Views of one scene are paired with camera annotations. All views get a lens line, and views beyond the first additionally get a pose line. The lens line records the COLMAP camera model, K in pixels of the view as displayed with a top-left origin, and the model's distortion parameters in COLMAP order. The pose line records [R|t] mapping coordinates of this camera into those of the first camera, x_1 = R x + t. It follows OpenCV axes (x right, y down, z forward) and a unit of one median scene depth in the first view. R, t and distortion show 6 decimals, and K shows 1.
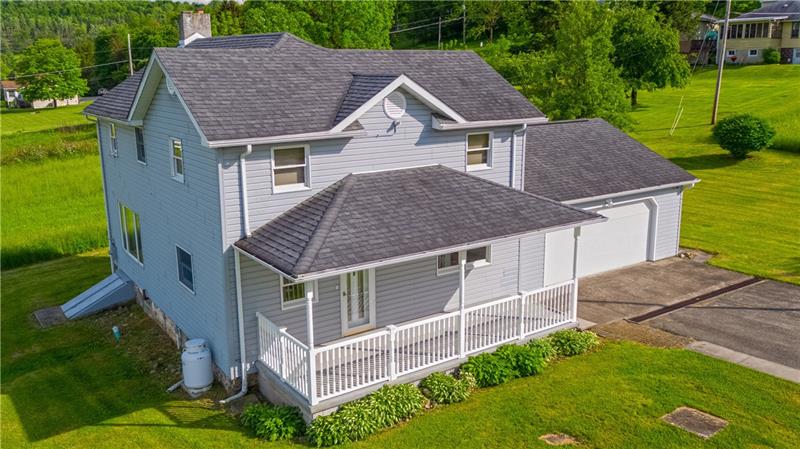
lens RADIAL K [[690.4, 0, 399.9], [0, 690.4, 225.8], [0, 0, 1]] dist [-0.014490, -0.014199]
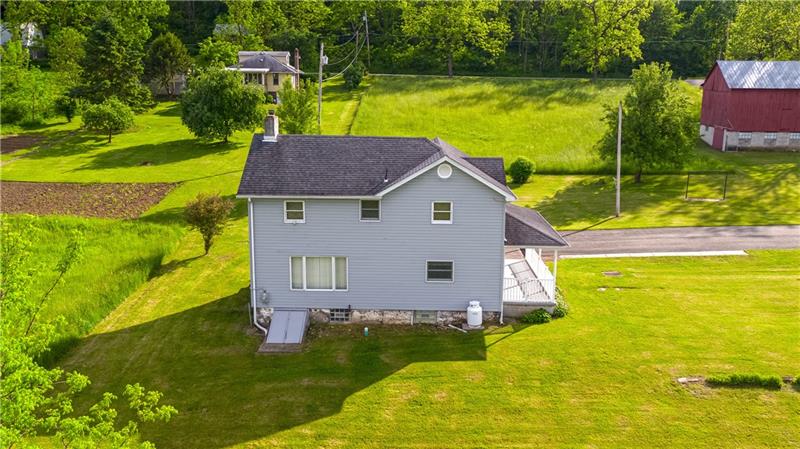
lens RADIAL K [[690.4, 0, 400.3], [0, 690.4, 223.3], [0, 0, 1]] dist [-0.014490, -0.014199]
pose [[0.578572, -0.158151, 0.800152, -1.301338], [0.173539, 0.982428, 0.068695, -0.147736], [-0.796956, 0.099113, 0.595851, -0.010735]]
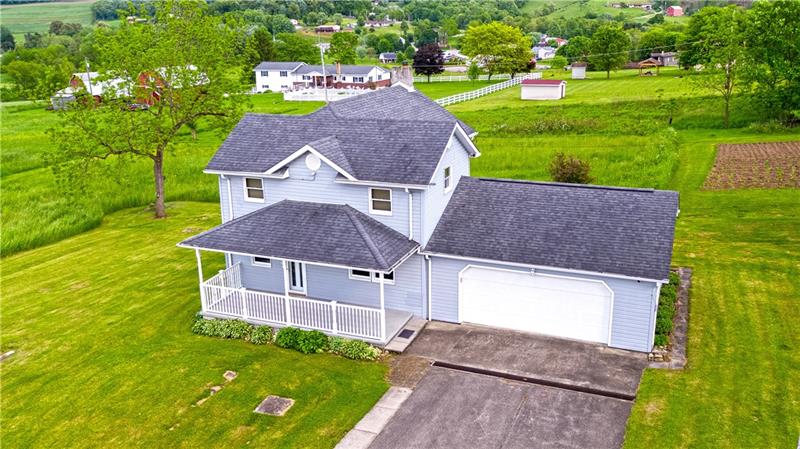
lens RADIAL K [[690.4, 0, 402.1], [0, 690.4, 224.7], [0, 0, 1]] dist [-0.014490, -0.014199]
pose [[0.537257, 0.233324, -0.810503, 1.392722], [-0.177184, 0.970752, 0.162006, -0.323518], [0.824597, 0.056569, 0.562885, 0.280864]]
